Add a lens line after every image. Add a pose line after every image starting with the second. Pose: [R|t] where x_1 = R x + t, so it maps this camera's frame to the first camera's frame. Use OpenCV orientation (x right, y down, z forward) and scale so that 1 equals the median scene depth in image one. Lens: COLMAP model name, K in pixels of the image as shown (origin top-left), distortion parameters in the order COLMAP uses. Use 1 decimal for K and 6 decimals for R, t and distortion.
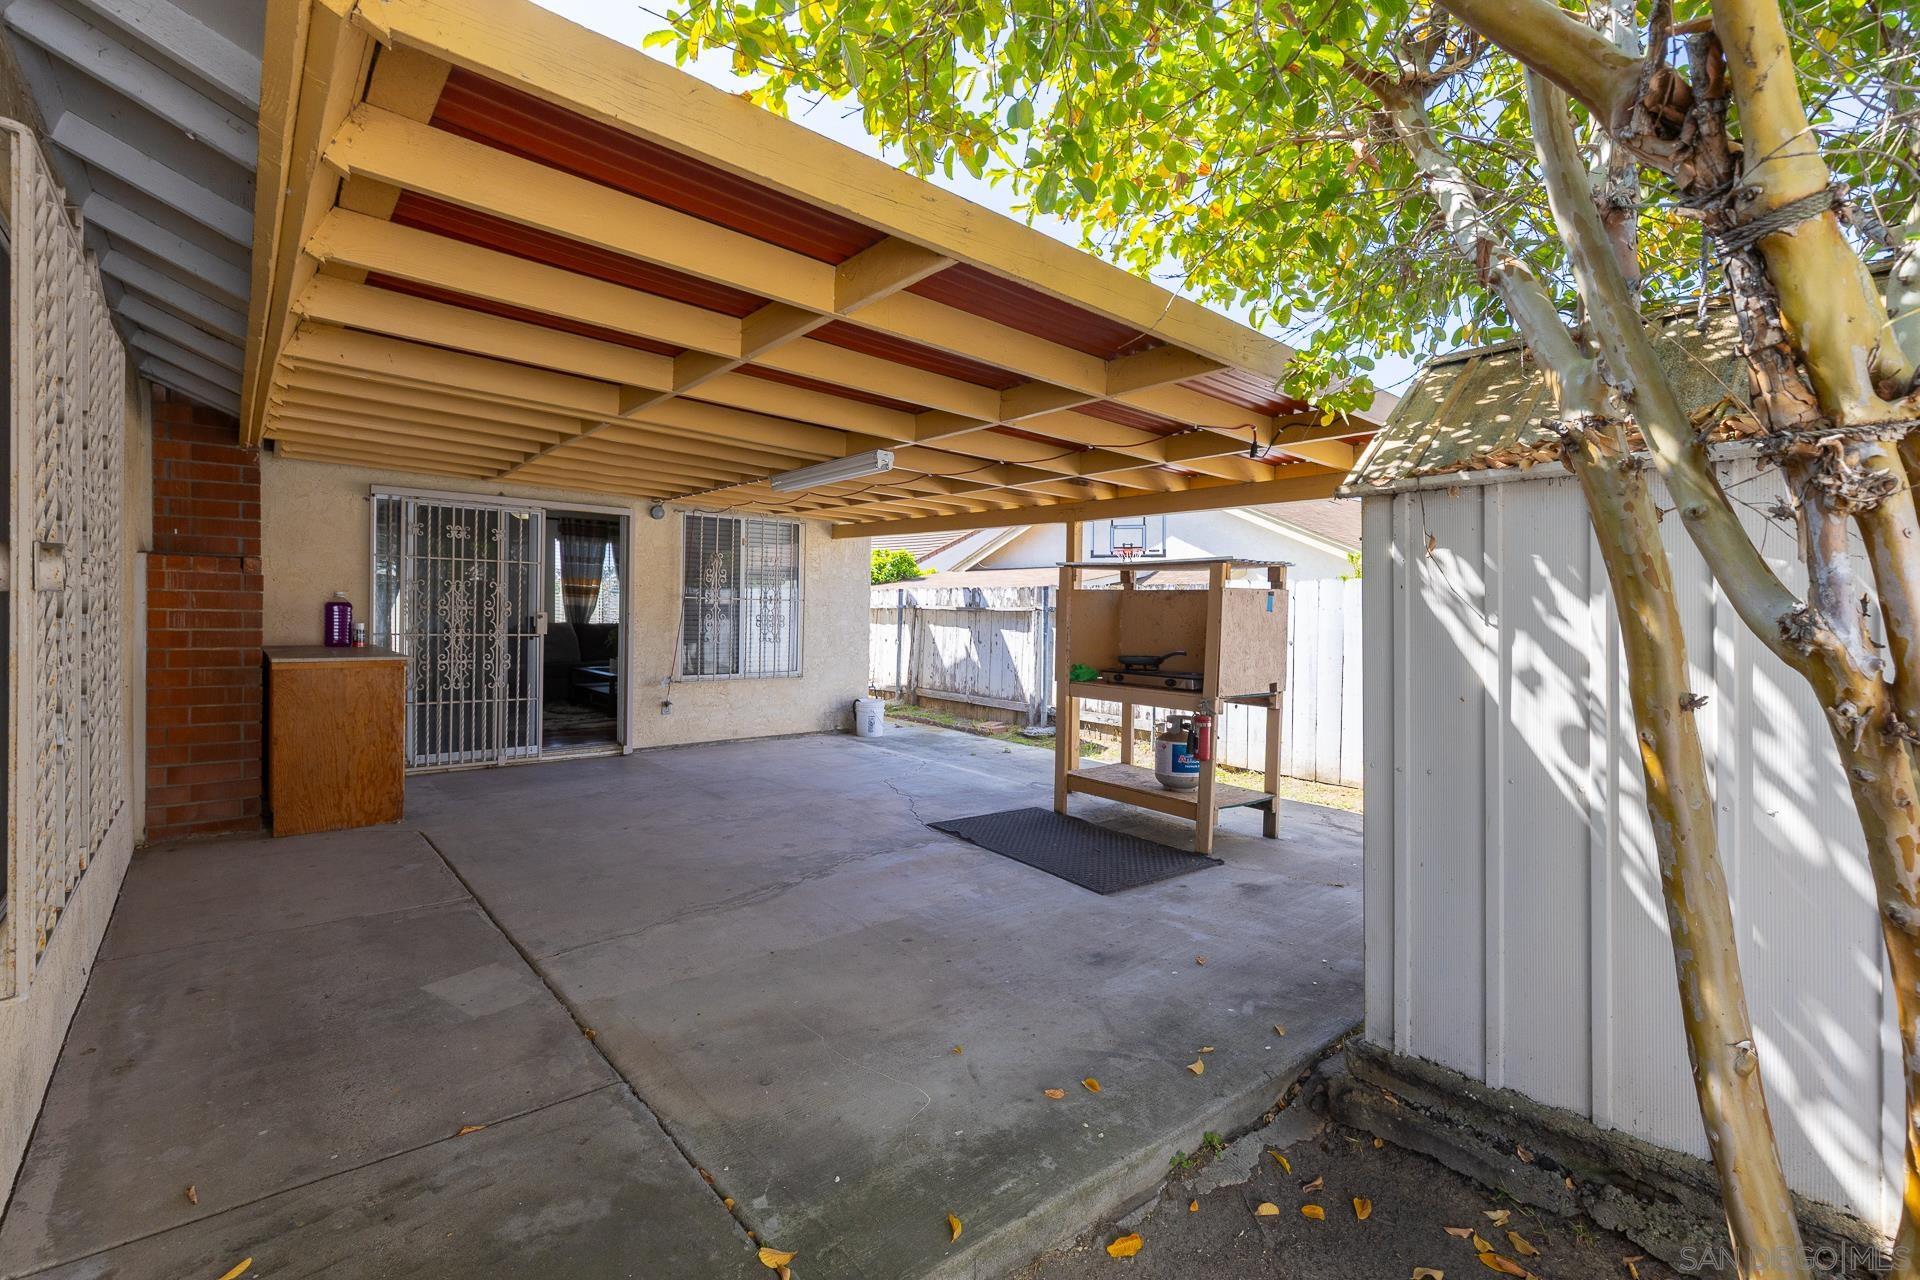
lens RADIAL K [[875.6, 0, 961.0], [0, 875.6, 628.5], [0, 0, 1]] dist [0.002042, -0.000207]
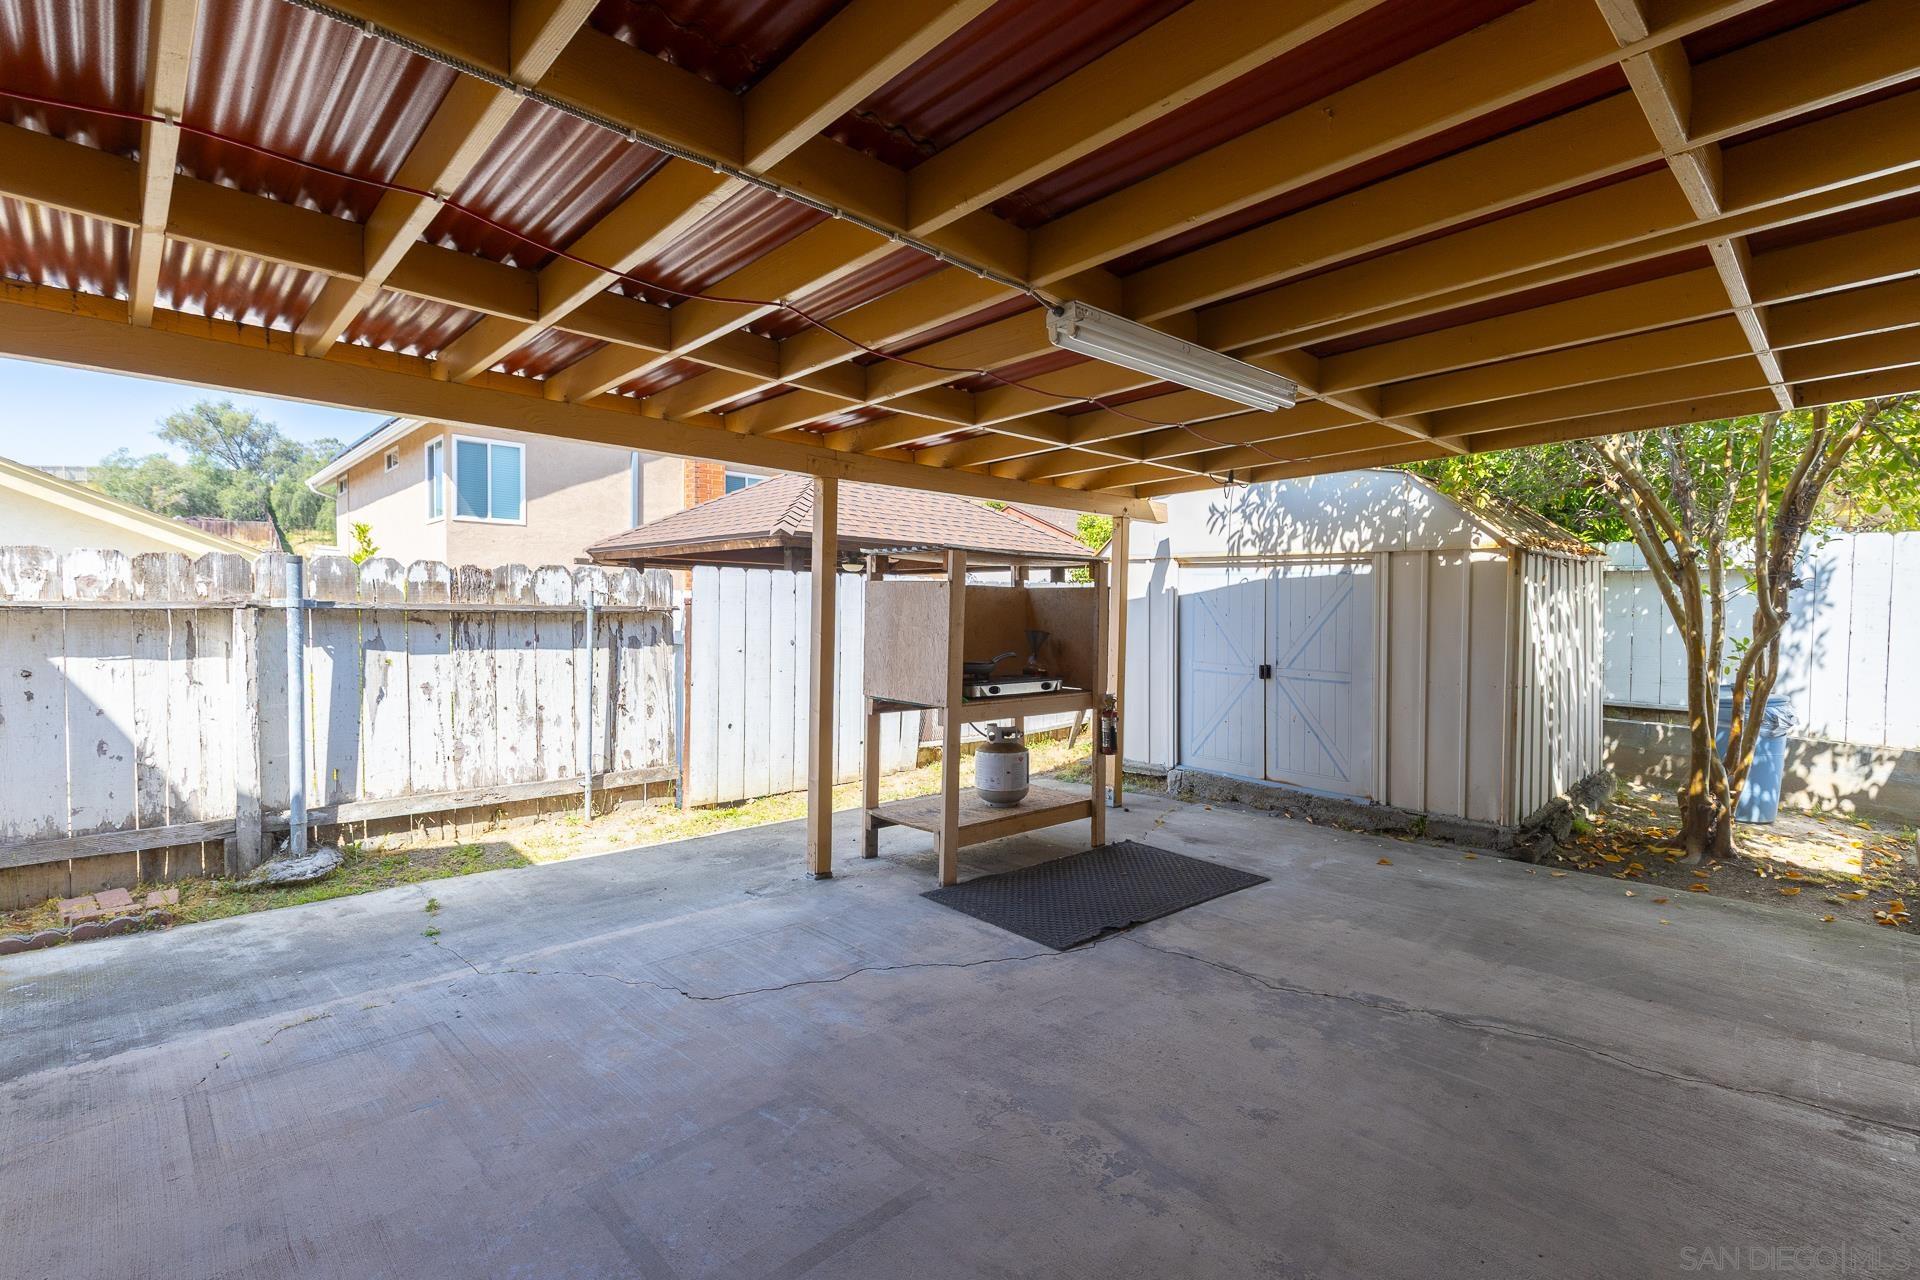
lens RADIAL K [[875.6, 0, 961.0], [0, 875.6, 628.5], [0, 0, 1]] dist [0.002042, -0.000207]
pose [[-0.064407, -0.036085, 0.997271, -0.841482], [0.020882, 0.999078, 0.037499, -0.044594], [-0.997705, 0.023240, -0.063594, 1.409137]]
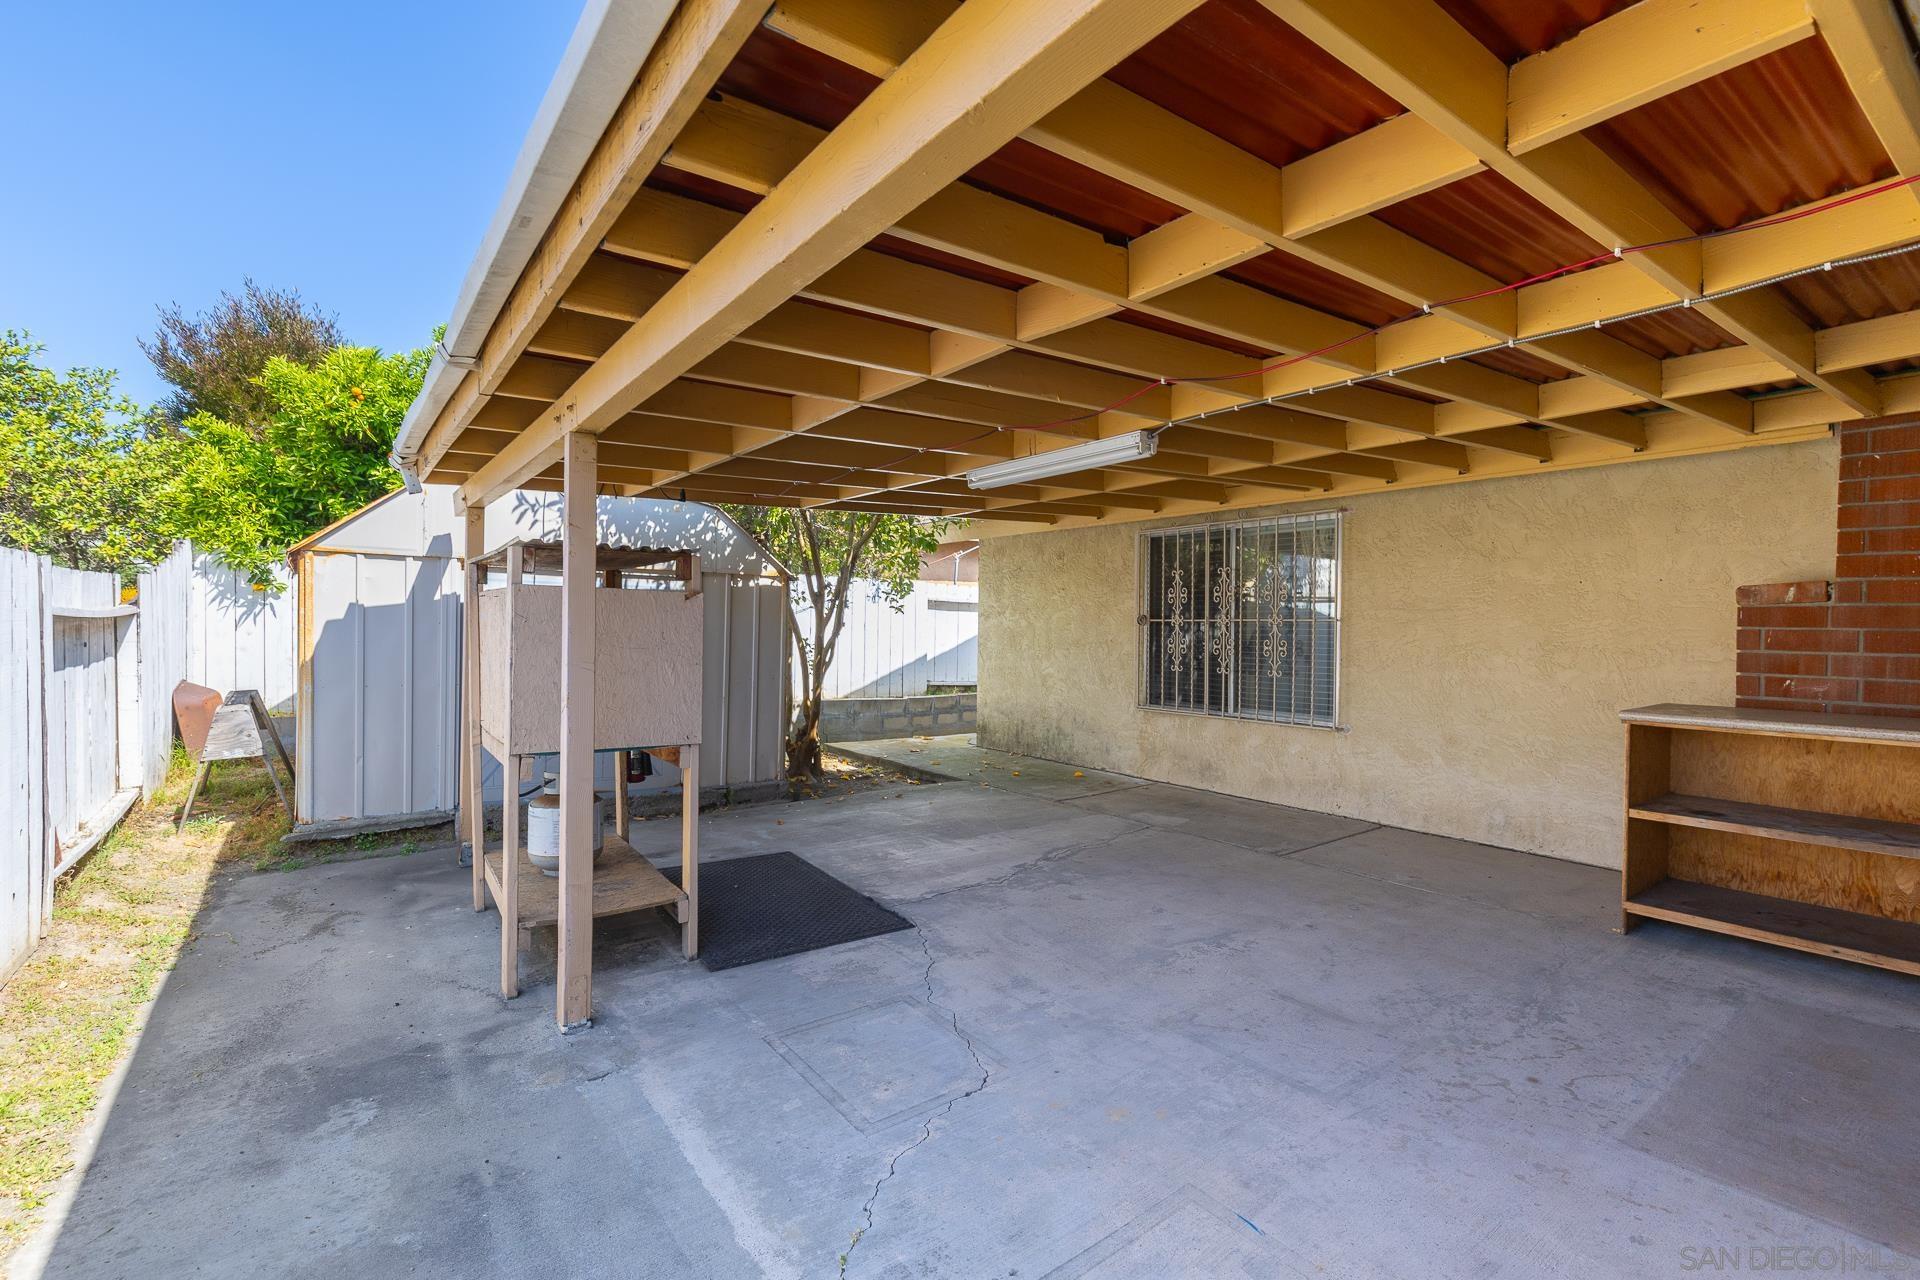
lens RADIAL K [[875.6, 0, 961.0], [0, 875.6, 628.5], [0, 0, 1]] dist [0.002042, -0.000207]
pose [[-0.997724, -0.025417, 0.062458, -0.148341], [-0.023071, 0.999012, 0.037991, -0.066182], [-0.063362, 0.036464, -0.997324, 2.183030]]
